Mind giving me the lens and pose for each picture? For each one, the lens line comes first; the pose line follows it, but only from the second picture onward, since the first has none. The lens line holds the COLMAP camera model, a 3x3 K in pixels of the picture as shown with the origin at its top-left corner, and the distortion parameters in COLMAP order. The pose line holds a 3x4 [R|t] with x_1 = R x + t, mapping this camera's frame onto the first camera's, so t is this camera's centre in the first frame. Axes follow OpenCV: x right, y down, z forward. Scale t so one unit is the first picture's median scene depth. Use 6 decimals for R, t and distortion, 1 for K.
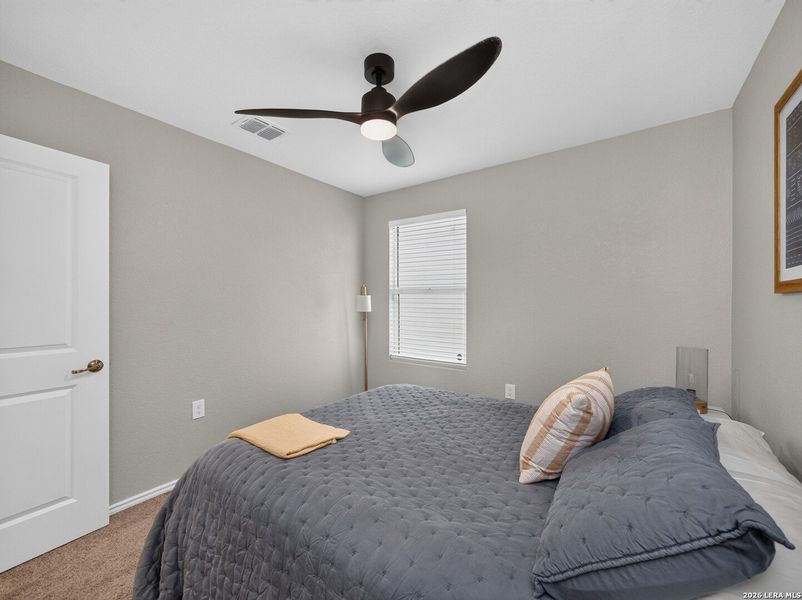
lens RADIAL K [[330.9, 0, 396.8], [0, 330.9, 297.5], [0, 0, 1]] dist [-0.003080, -0.000257]
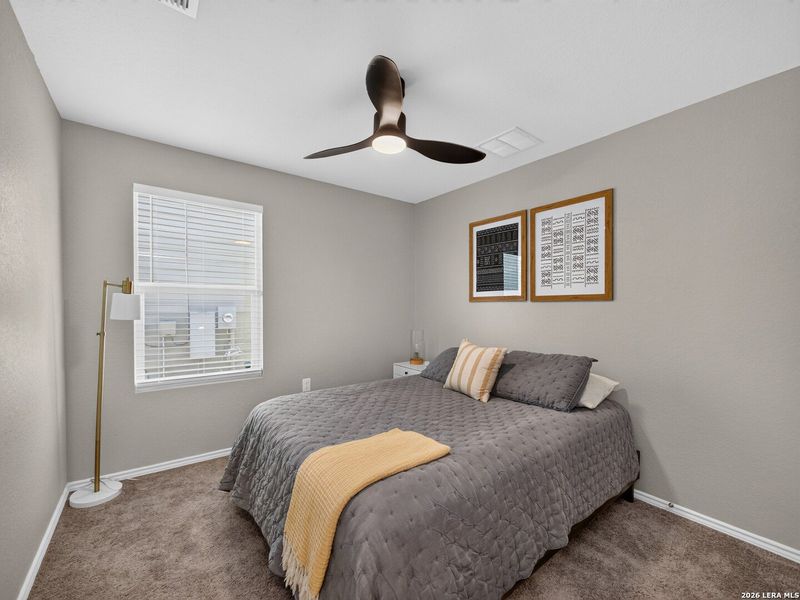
lens RADIAL K [[327.0, 0, 399.5], [0, 327.0, 303.7], [0, 0, 1]] dist [-0.001486, -0.000093]
pose [[0.298129, 0.005570, 0.954509, -1.027994], [-0.017217, 0.999852, -0.000457, 0.006487], [-0.954370, -0.016298, 0.298181, 0.619532]]
